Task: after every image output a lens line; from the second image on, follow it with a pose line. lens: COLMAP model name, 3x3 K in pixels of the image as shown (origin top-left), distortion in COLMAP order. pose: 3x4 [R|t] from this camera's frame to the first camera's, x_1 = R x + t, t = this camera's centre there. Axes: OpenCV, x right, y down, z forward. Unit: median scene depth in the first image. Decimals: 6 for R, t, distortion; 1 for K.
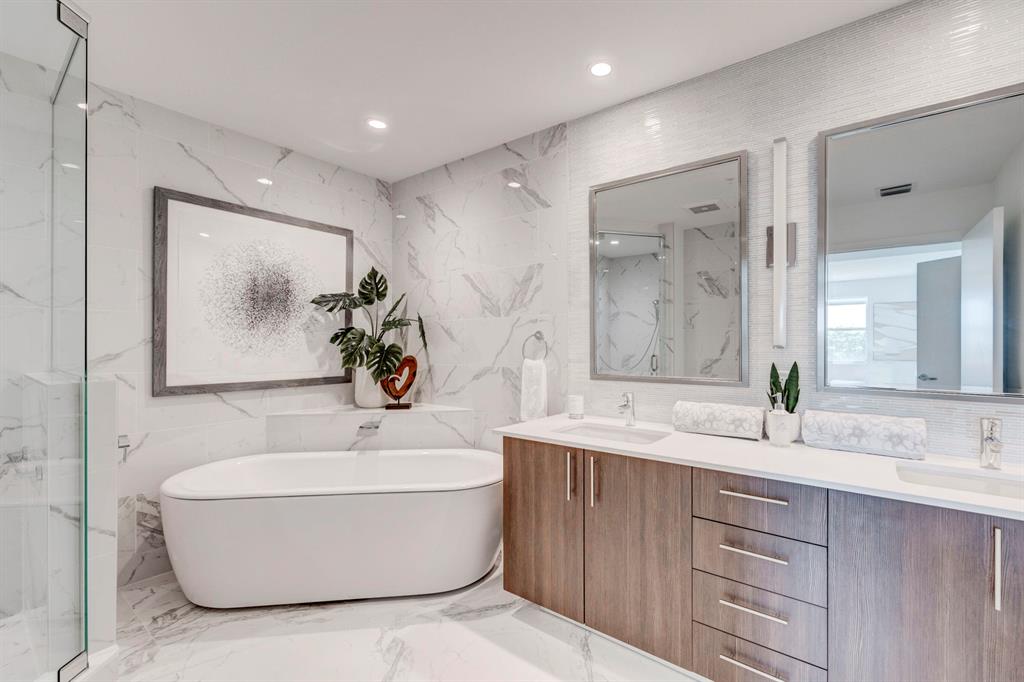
lens RADIAL K [[432.8, 0, 514.9], [0, 432.8, 342.9], [0, 0, 1]] dist [-0.003564, 0.000816]
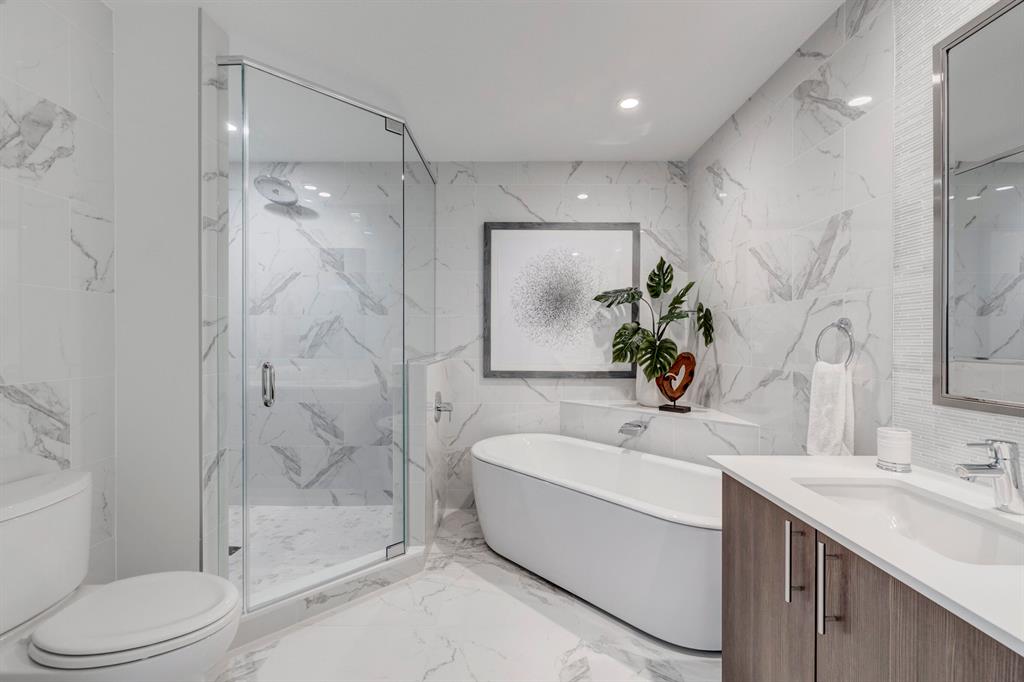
lens RADIAL K [[414.1, 0, 511.8], [0, 414.1, 342.0], [0, 0, 1]] dist [-0.000237, 0.000417]
pose [[0.625835, 0.005961, -0.779933, 0.202452], [-0.000233, 0.999972, 0.007457, 0.002520], [0.779955, -0.004485, 0.625819, 0.217752]]
